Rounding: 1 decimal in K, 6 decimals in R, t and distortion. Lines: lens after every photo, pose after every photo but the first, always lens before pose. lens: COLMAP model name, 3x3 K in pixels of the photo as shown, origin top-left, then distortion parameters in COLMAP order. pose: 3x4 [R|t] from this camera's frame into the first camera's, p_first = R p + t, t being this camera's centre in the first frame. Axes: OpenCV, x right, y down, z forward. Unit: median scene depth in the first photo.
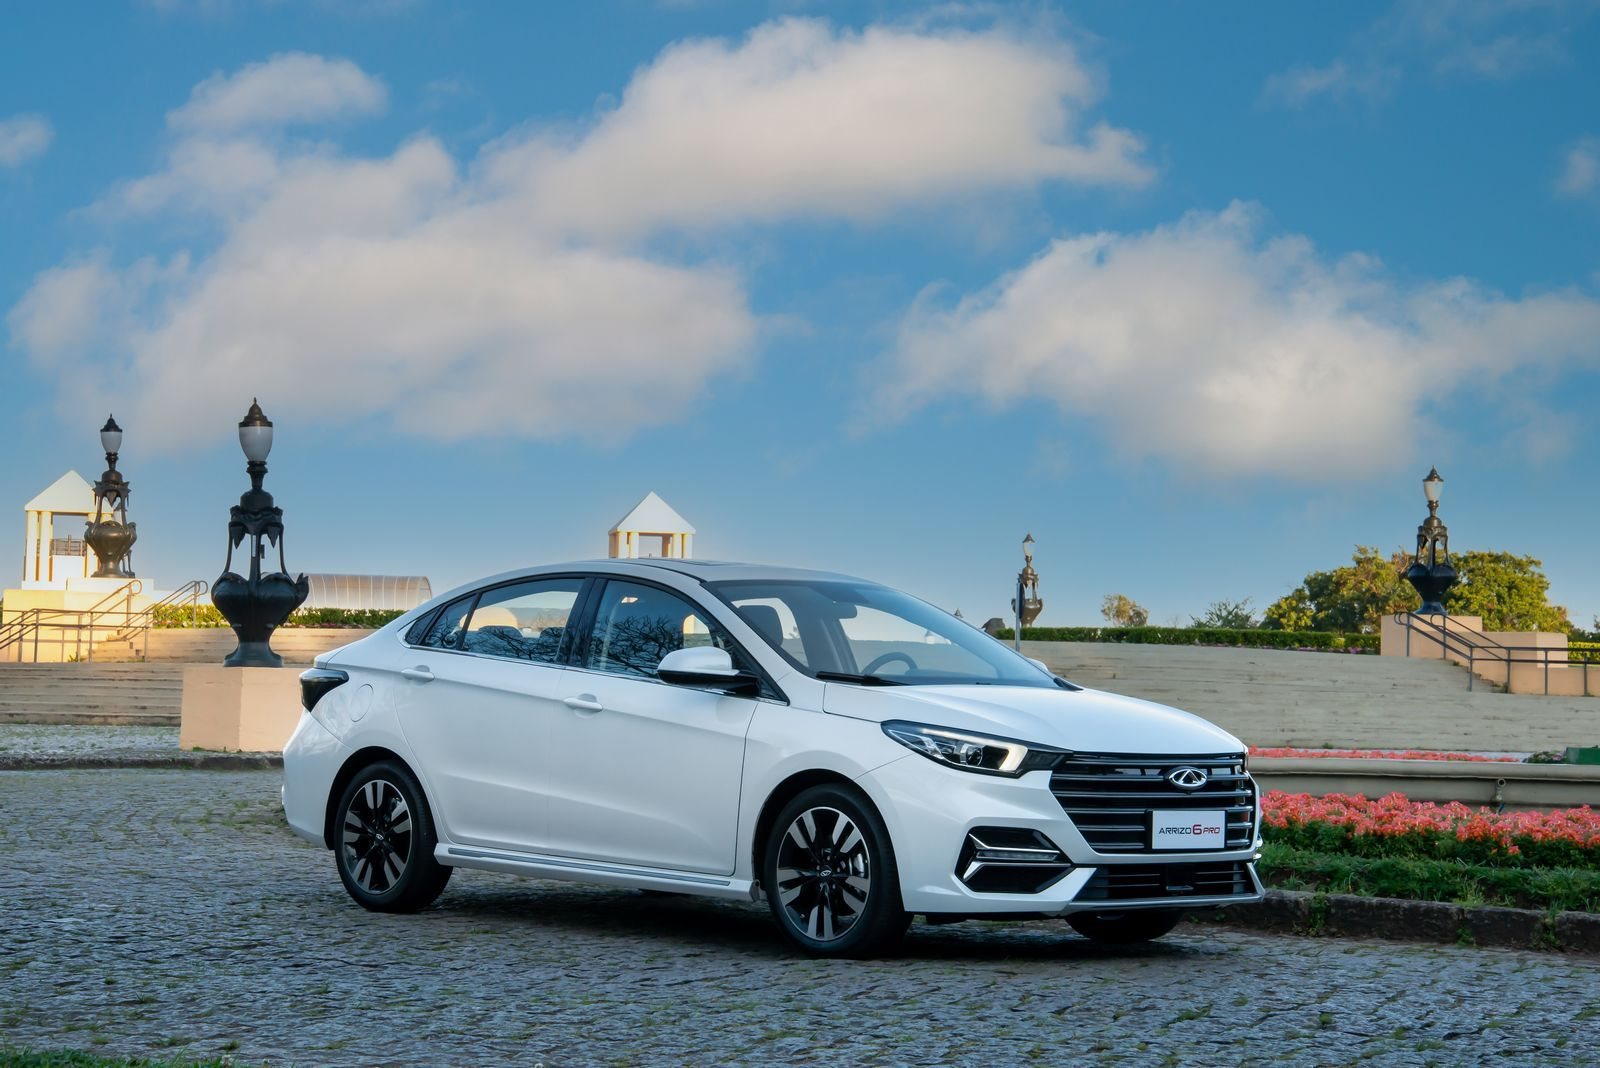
lens RADIAL K [[3153.9, 0, 832.0], [0, 3153.9, 553.5], [0, 0, 1]] dist [0.403937, 0.059170]
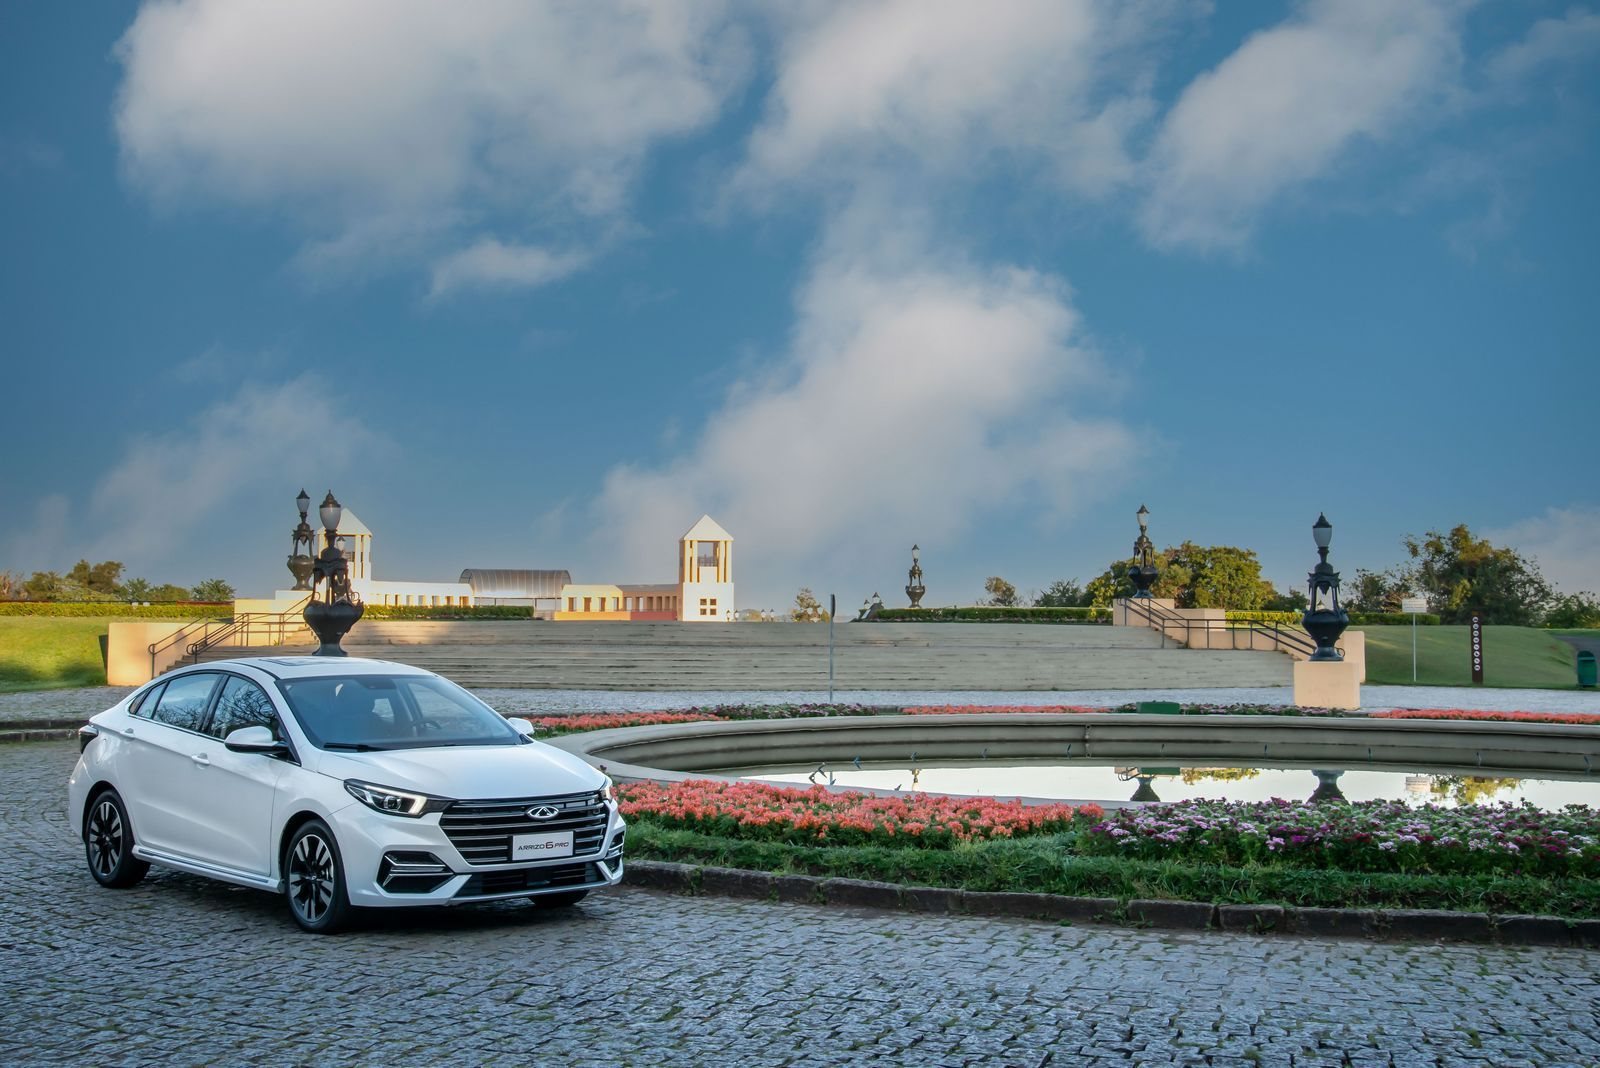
lens RADIAL K [[2011.5, 0, 775.8], [0, 2011.5, 531.4], [0, 0, 1]] dist [0.084019, 0.017860]
pose [[0.999586, -0.017001, -0.023205, 0.244159], [0.016763, 0.999805, -0.010397, -0.052880], [0.023378, 0.010004, 0.999677, 0.015876]]
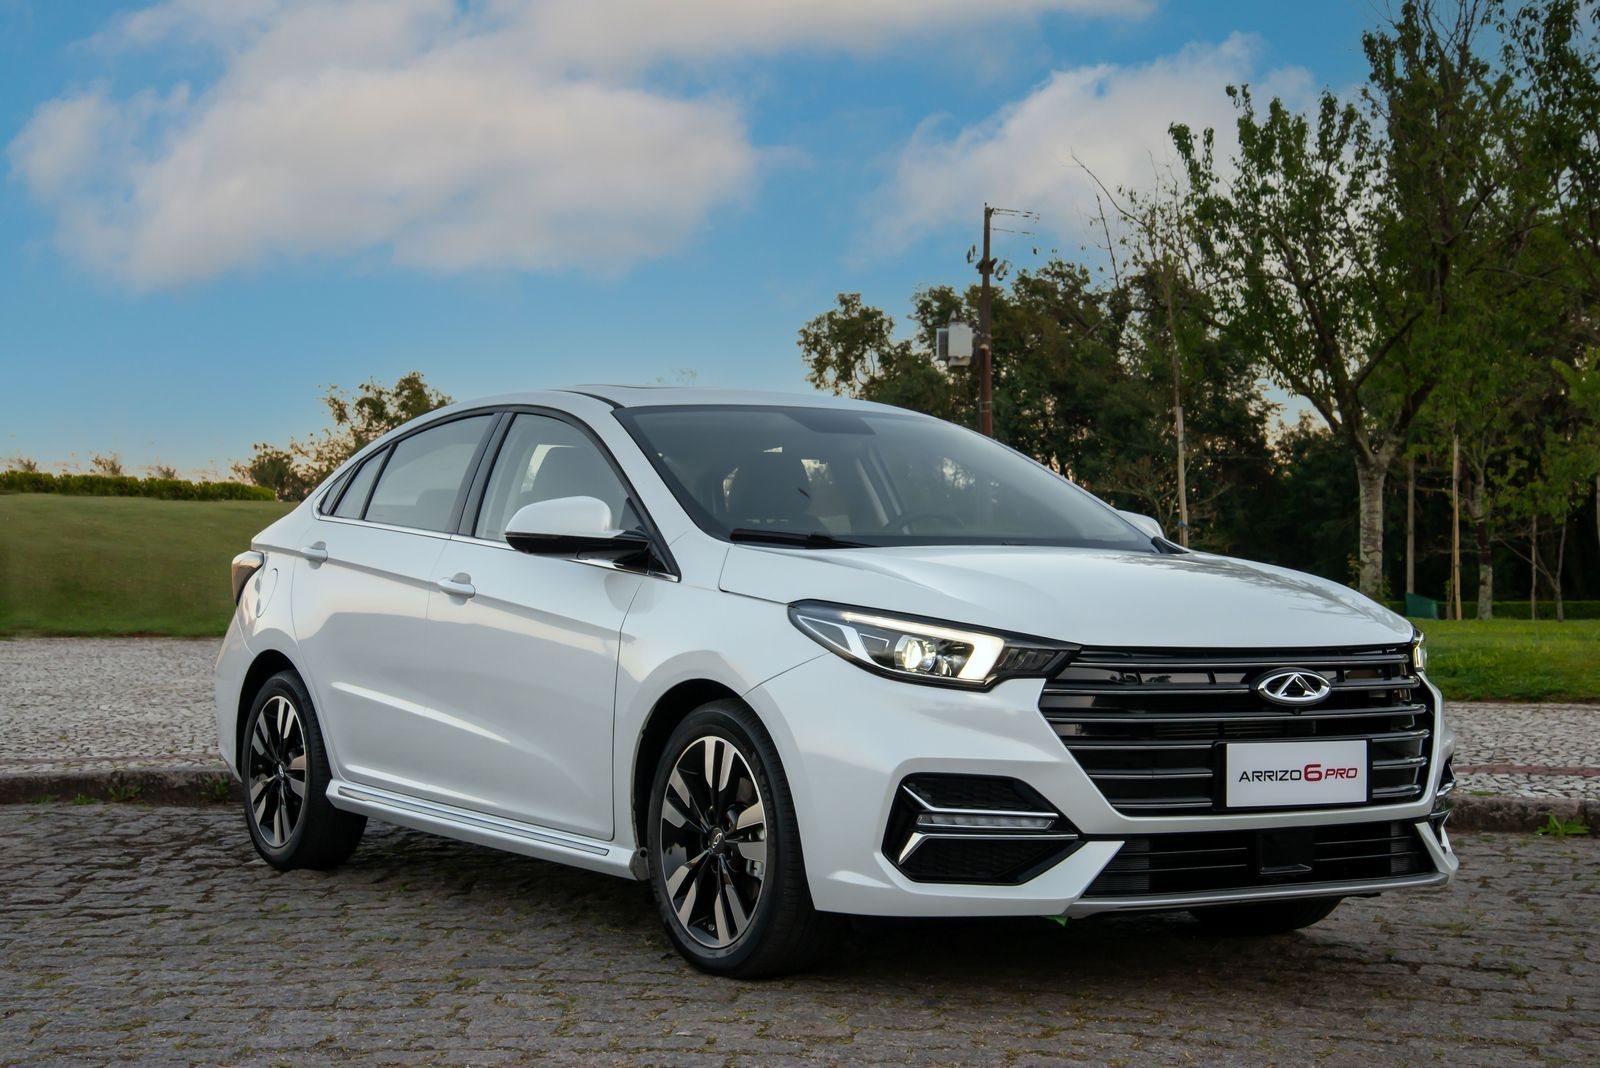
lens RADIAL K [[2577.0, 0, 775.7], [0, 2577.0, 534.5], [0, 0, 1]] dist [0.278882, 0.067280]
pose [[0.981545, -0.022333, -0.189921, 0.107097], [0.025944, 0.999526, 0.016547, 0.030245], [0.189461, -0.021169, 0.981660, 0.484656]]
